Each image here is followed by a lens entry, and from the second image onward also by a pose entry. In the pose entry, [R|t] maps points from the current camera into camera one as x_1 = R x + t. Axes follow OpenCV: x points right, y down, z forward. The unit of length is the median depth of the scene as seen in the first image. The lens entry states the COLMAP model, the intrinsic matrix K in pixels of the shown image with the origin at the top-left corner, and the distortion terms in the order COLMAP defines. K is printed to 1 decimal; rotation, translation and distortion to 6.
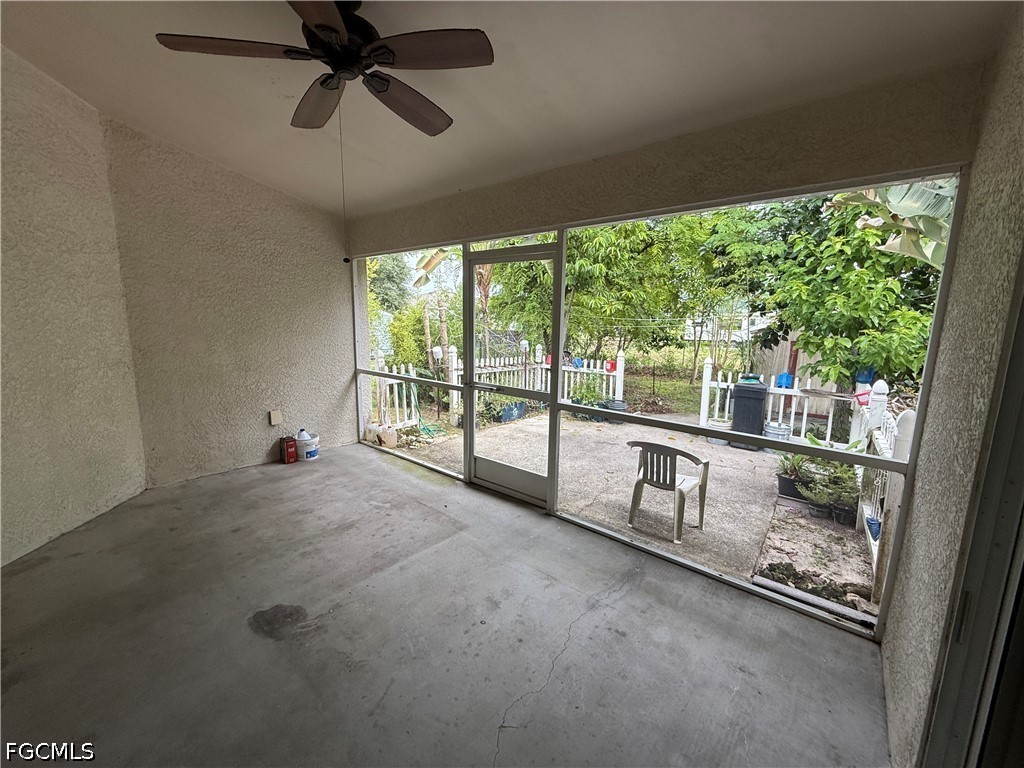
lens RADIAL K [[404.4, 0, 512.0], [0, 404.4, 384.0], [0, 0, 1]] dist [0.001417, -0.000039]
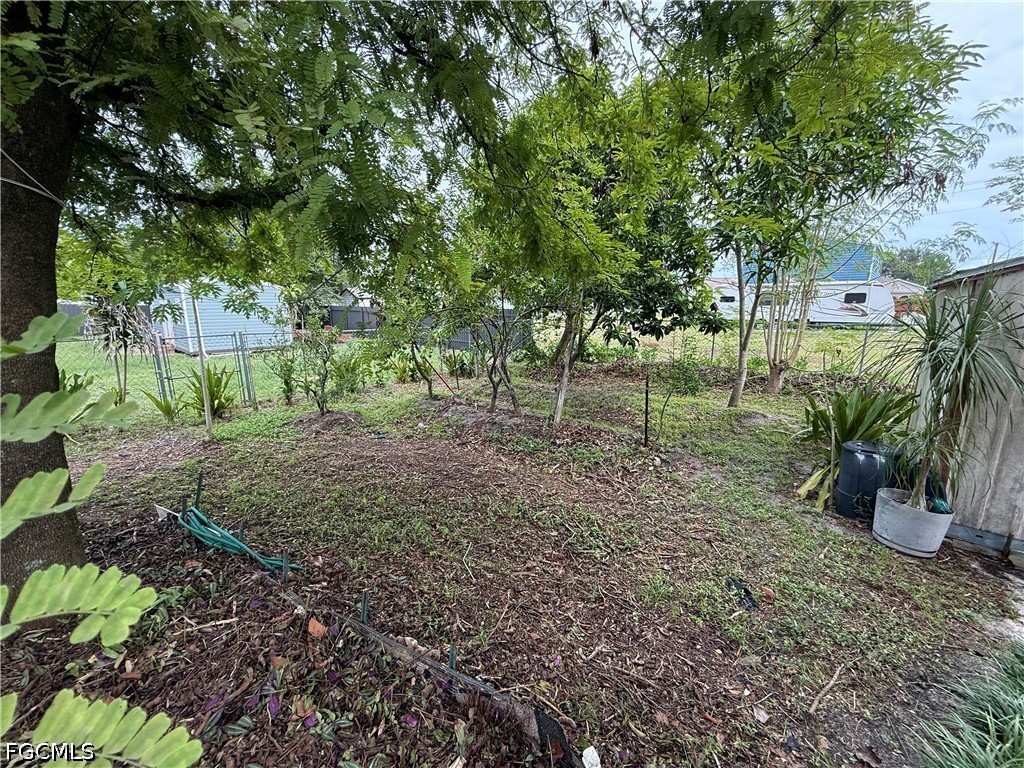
lens RADIAL K [[404.4, 0, 512.0], [0, 404.4, 384.0], [0, 0, 1]] dist [0.001417, -0.000039]
pose [[0.998713, -0.004315, -0.050536, 0.434638], [0.006352, 0.999170, 0.040225, -0.099409], [0.050320, -0.040494, 0.997912, 1.076062]]
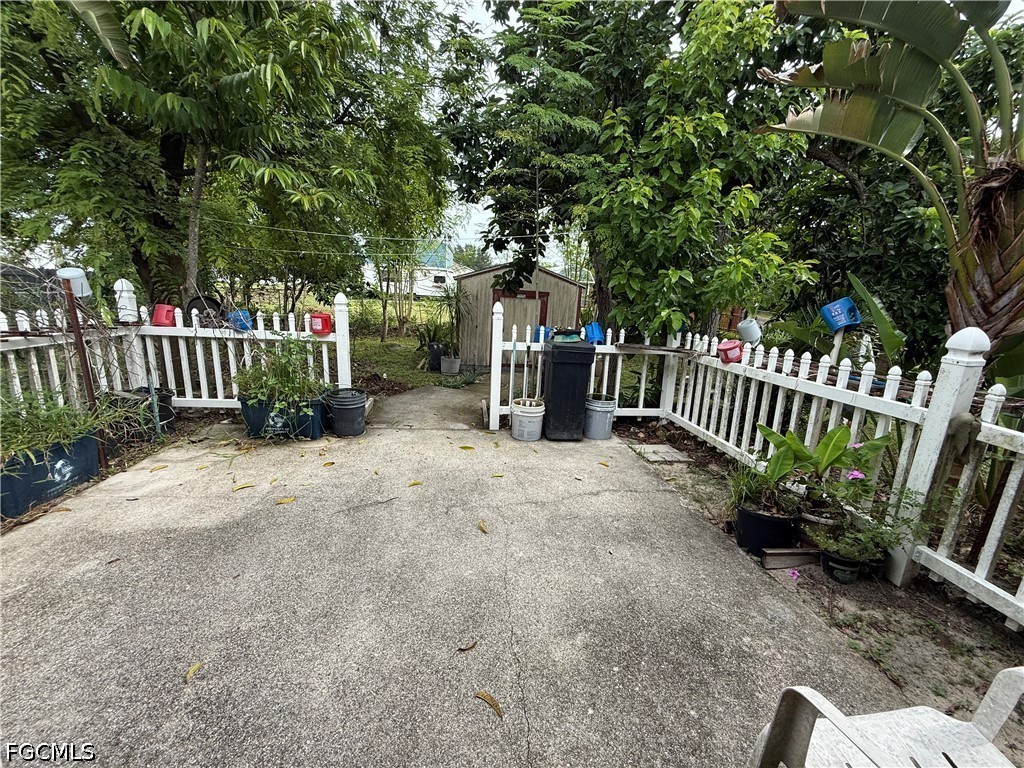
lens RADIAL K [[404.4, 0, 512.0], [0, 404.4, 384.0], [0, 0, 1]] dist [0.001417, -0.000039]
pose [[0.694876, -0.147311, 0.703880, 0.038341], [0.068659, 0.987913, 0.138973, -0.022731], [-0.715844, -0.048241, 0.696591, 0.441667]]
